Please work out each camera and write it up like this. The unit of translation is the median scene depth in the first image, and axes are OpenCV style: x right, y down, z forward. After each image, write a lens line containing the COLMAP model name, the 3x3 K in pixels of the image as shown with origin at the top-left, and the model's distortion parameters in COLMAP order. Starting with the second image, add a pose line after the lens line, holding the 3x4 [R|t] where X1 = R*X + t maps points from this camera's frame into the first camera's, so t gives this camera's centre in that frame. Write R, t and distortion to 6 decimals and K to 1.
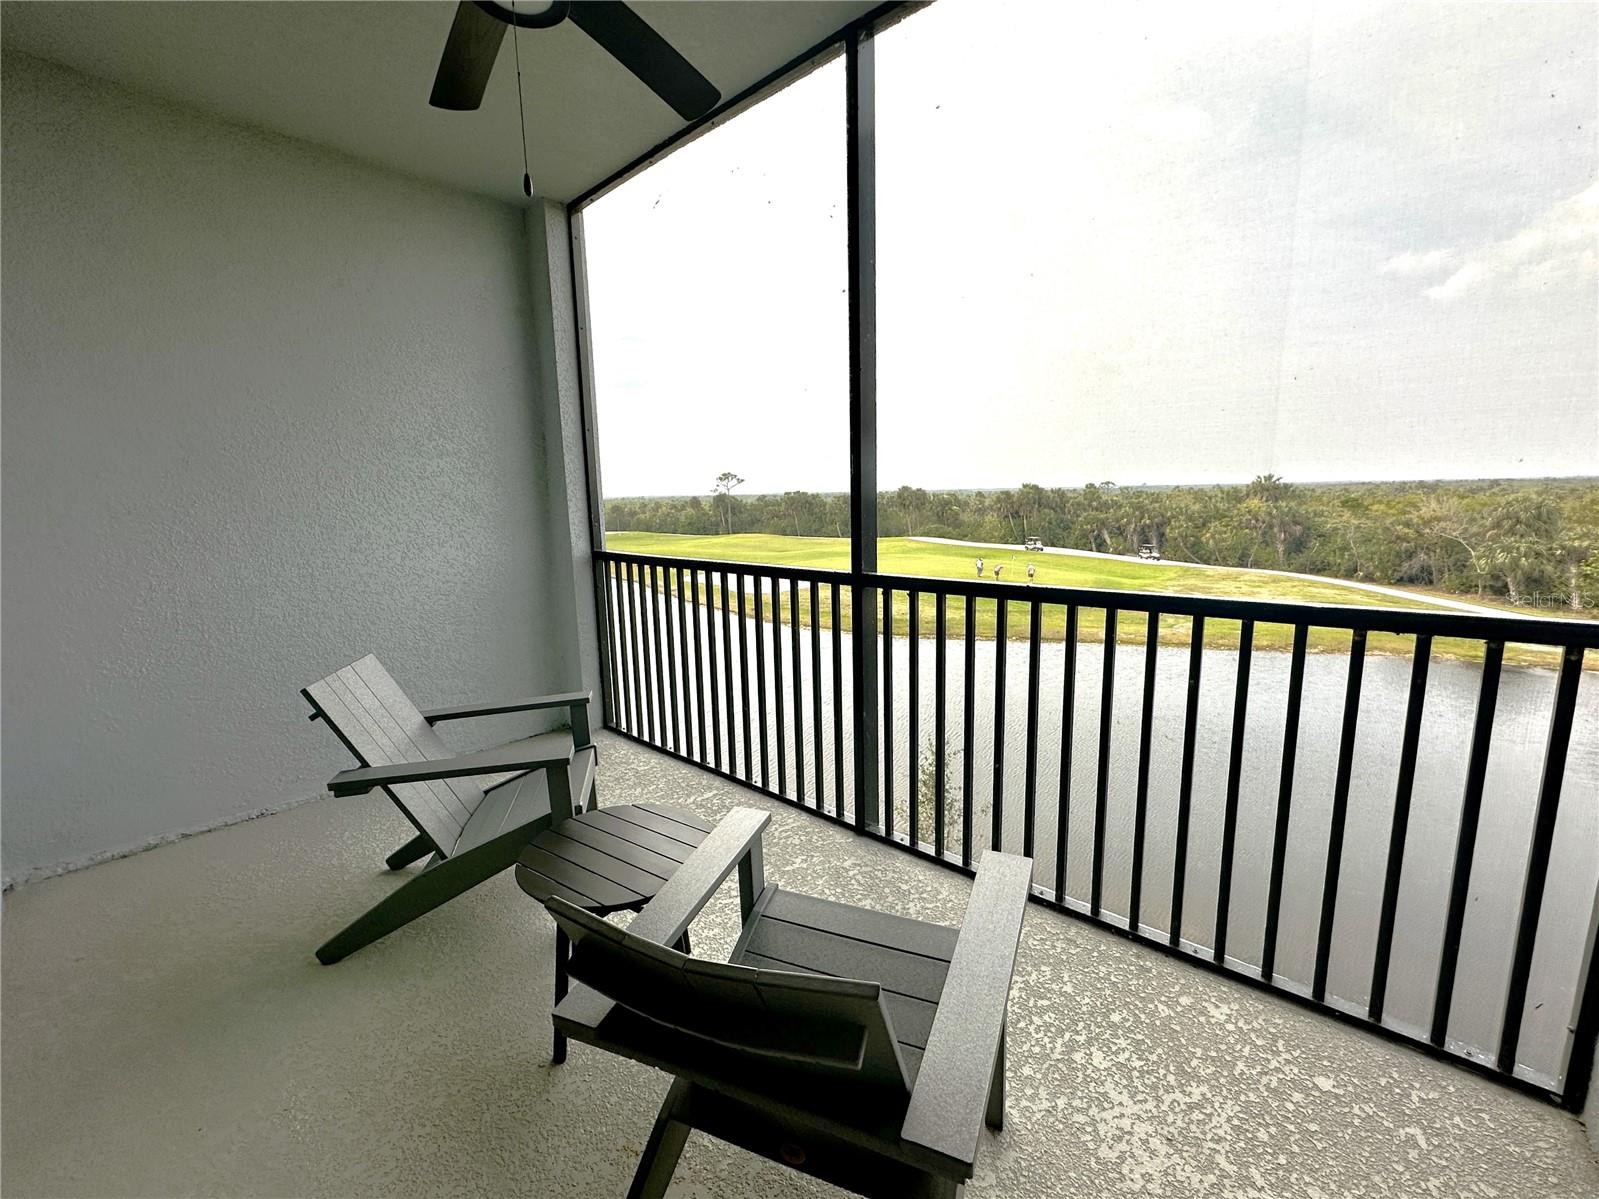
lens RADIAL K [[661.9, 0, 799.5], [0, 661.9, 599.5], [0, 0, 1]] dist [0.000131, 0.000476]
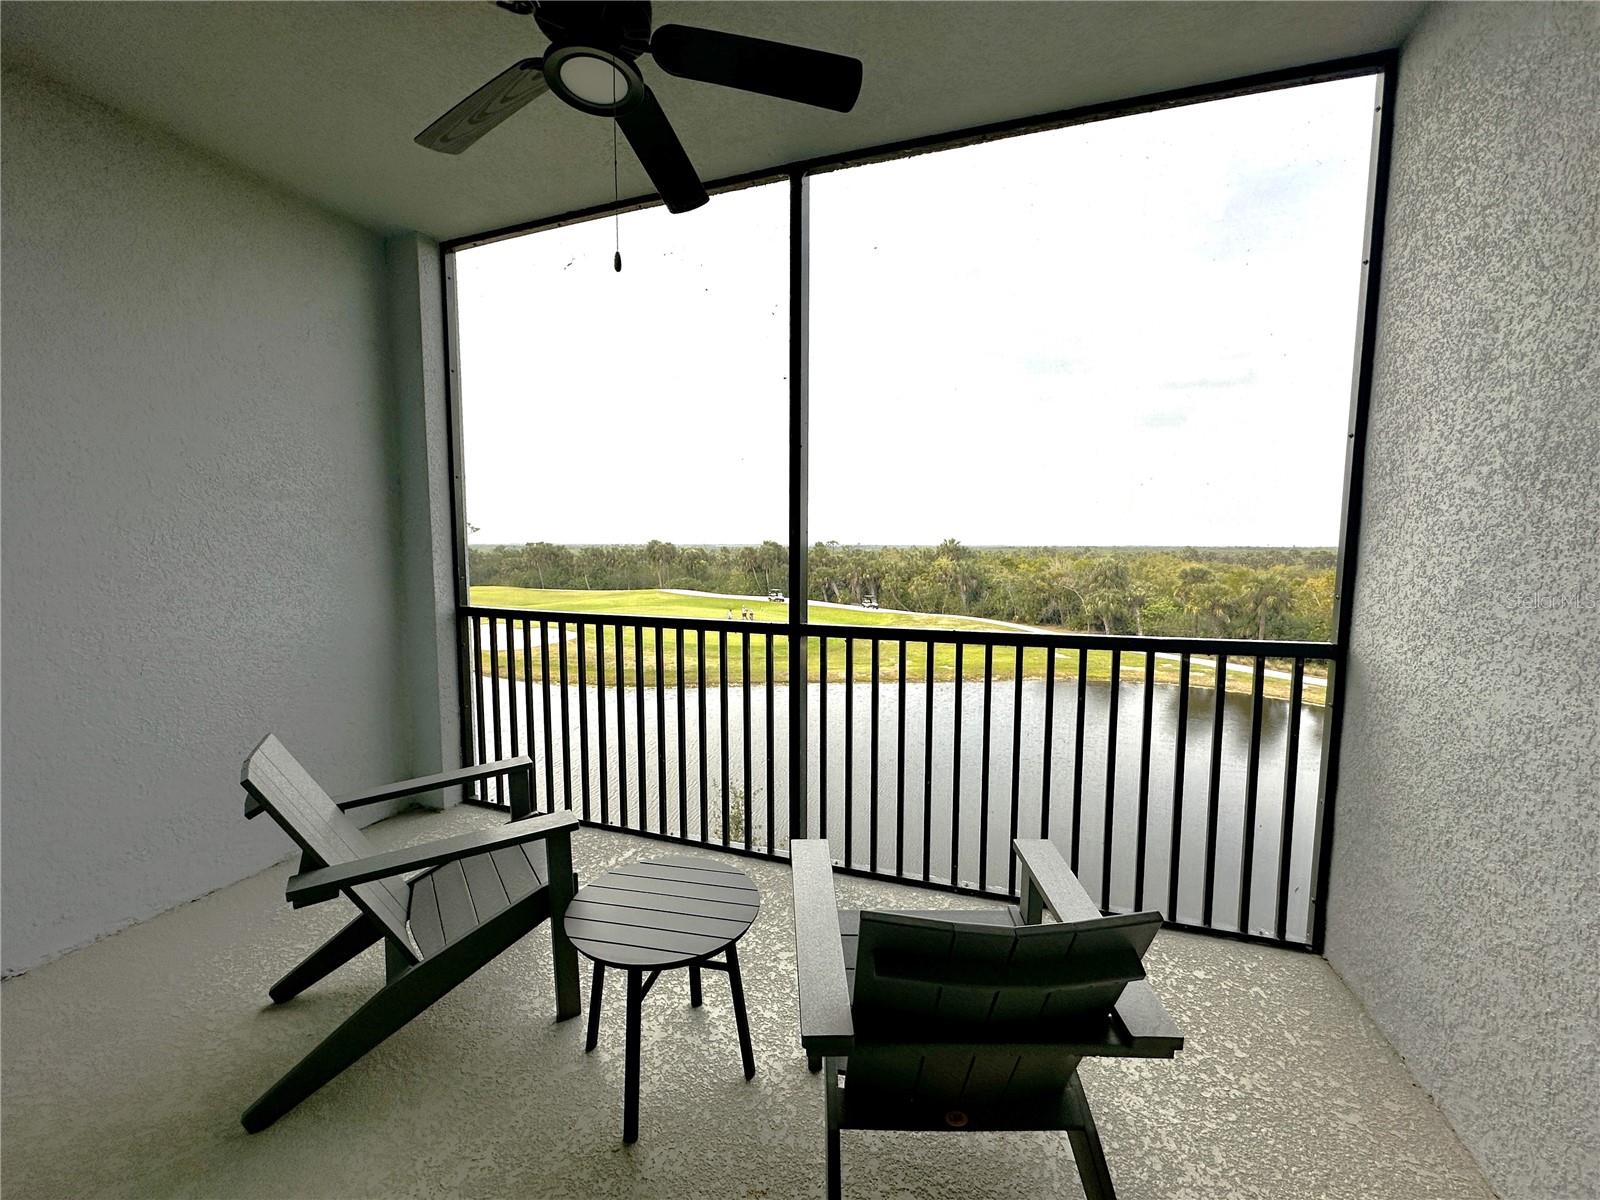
lens RADIAL K [[645.9, 0, 800.3], [0, 645.9, 598.4], [0, 0, 1]] dist [-0.001142, 0.000058]
pose [[0.924122, -0.007673, 0.382021, -0.069896], [0.038203, 0.996644, -0.072395, -0.000702], [-0.380183, 0.081496, 0.921314, -0.002017]]
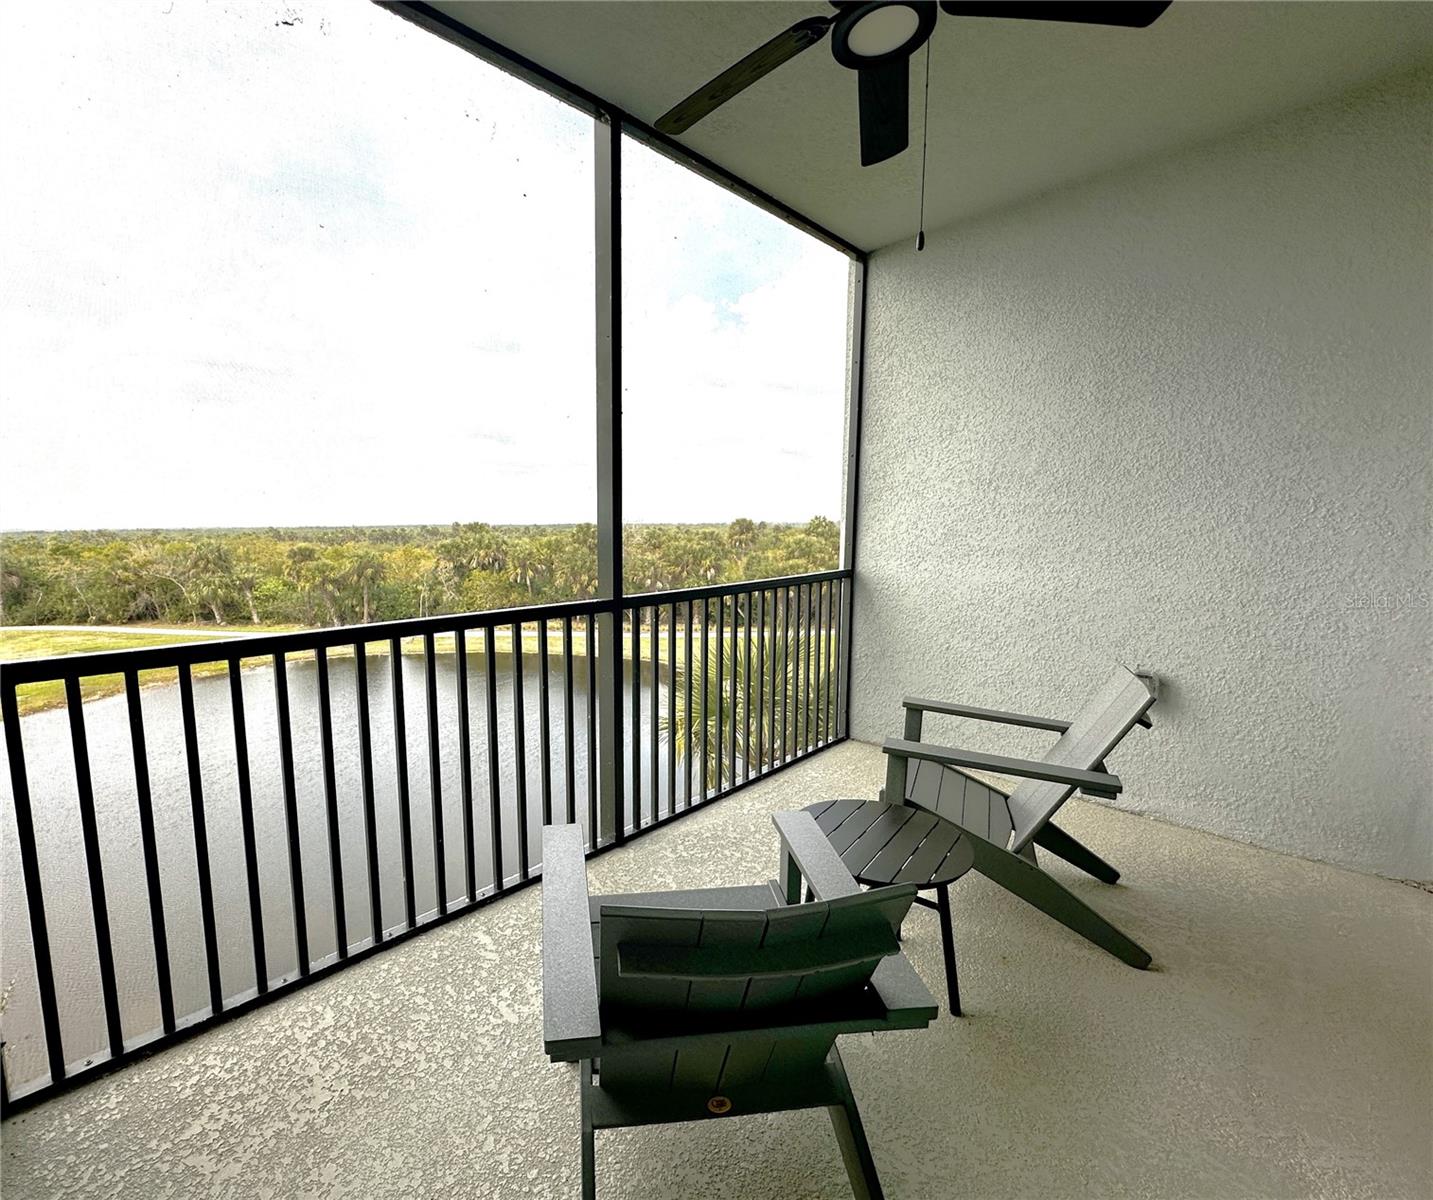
lens RADIAL K [[646.4, 0, 627.2], [0, 646.4, 604.9], [0, 0, 1]] dist [0.000126, 0.000068]
pose [[0.101641, -0.106346, 0.989121, -0.210057], [0.167545, 0.981897, 0.088353, -0.026590], [-0.980611, 0.156742, 0.117619, 0.190045]]
